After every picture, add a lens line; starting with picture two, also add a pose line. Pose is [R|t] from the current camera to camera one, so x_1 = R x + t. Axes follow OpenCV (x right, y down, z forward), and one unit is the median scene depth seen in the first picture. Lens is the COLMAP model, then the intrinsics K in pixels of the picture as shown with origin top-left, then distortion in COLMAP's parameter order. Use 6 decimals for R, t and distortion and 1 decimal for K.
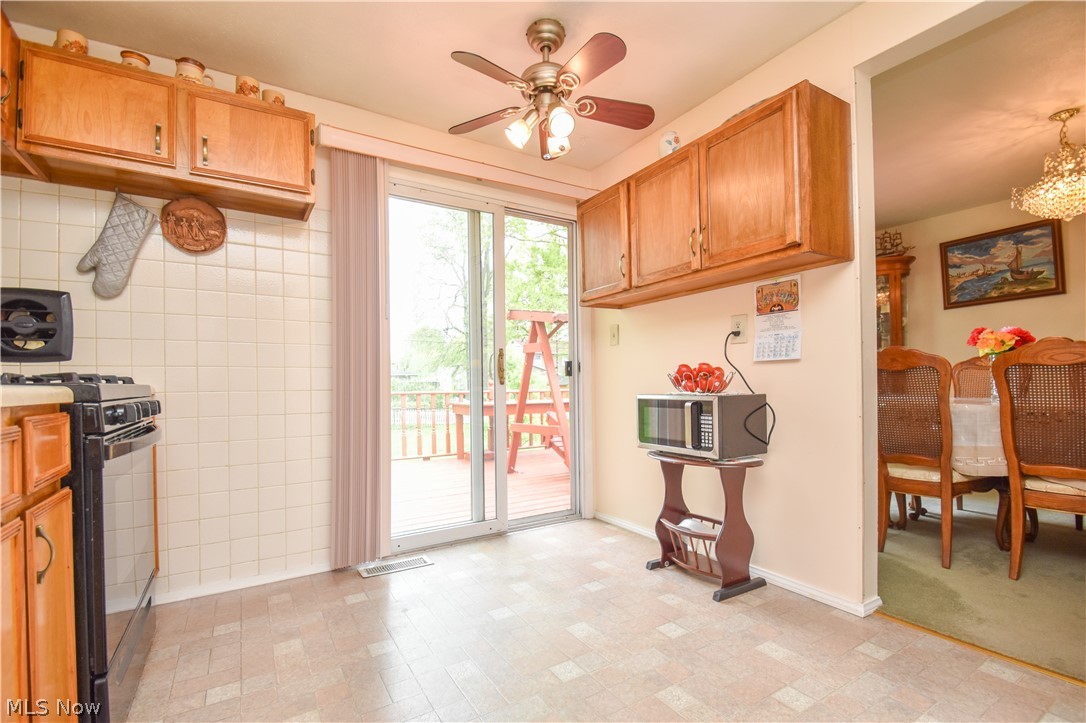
lens RADIAL K [[496.8, 0, 549.9], [0, 496.8, 381.8], [0, 0, 1]] dist [0.014106, -0.015821]
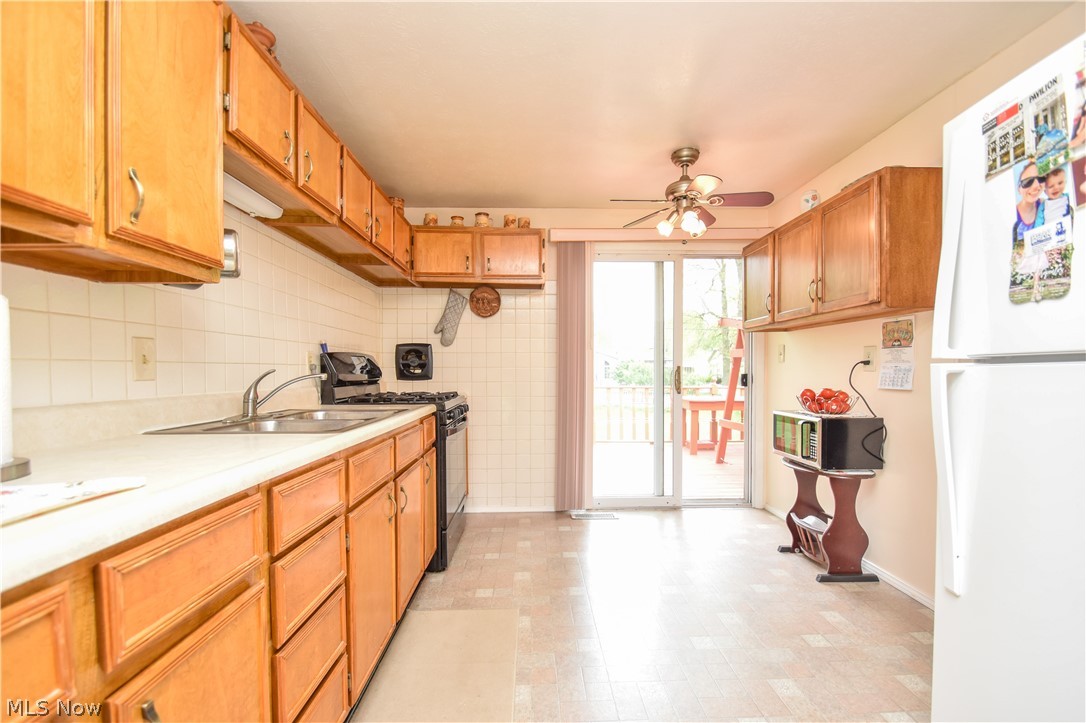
lens RADIAL K [[484.2, 0, 540.1], [0, 484.2, 381.7], [0, 0, 1]] dist [0.013867, -0.016768]
pose [[0.861137, 0.023930, -0.507809, 0.308418], [-0.006772, 0.999343, 0.035609, -0.091007], [0.508327, -0.027225, 0.860734, -0.356263]]
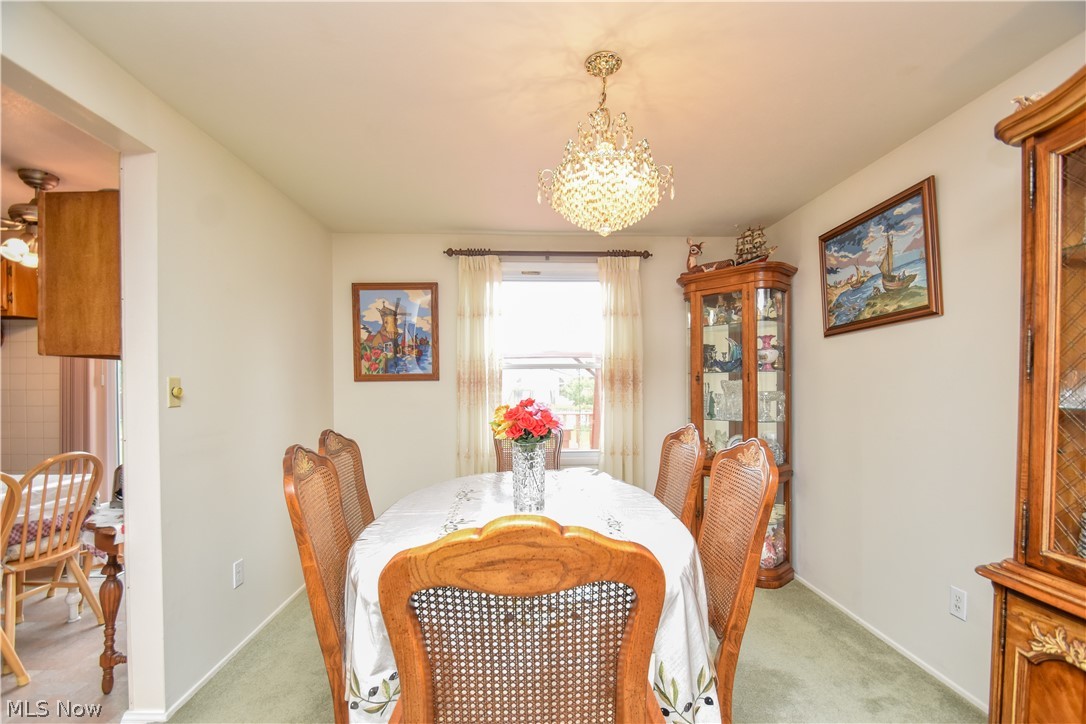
lens RADIAL K [[484.2, 0, 540.1], [0, 484.2, 382.2], [0, 0, 1]] dist [0.013867, -0.016768]
pose [[0.868330, 0.007807, -0.495925, 1.493063], [-0.005312, 0.999965, 0.006441, -0.167940], [0.495958, -0.002958, 0.868342, 0.497399]]
